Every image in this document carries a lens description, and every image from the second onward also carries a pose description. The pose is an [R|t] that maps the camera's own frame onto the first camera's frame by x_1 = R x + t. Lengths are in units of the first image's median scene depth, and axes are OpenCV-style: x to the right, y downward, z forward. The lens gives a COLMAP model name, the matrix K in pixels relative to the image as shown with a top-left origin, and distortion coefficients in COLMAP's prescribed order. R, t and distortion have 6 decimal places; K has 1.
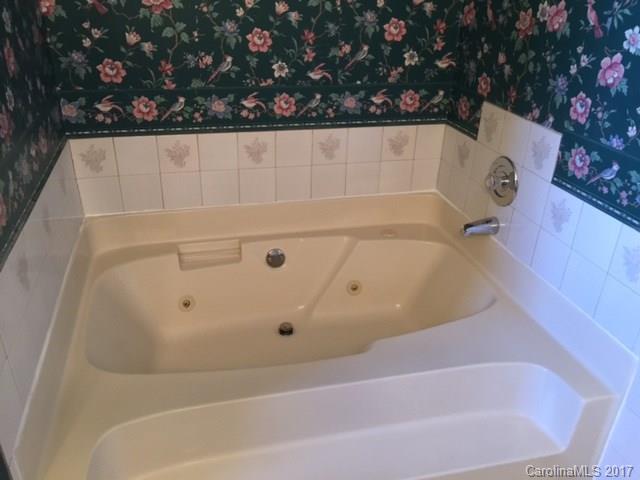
lens RADIAL K [[545.4, 0, 318.4], [0, 545.4, 236.8], [0, 0, 1]] dist [0.073795, -0.080217]
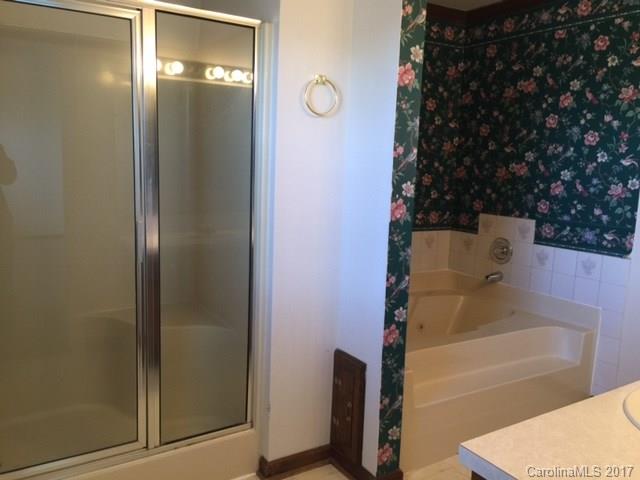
lens RADIAL K [[545.4, 0, 320.5], [0, 545.4, 244.4], [0, 0, 1]] dist [0.073795, -0.080217]
pose [[0.951422, -0.034276, 0.305975, -0.922692], [0.125245, 0.950931, -0.282920, 0.370413], [-0.281264, 0.307499, 0.909030, -0.612559]]
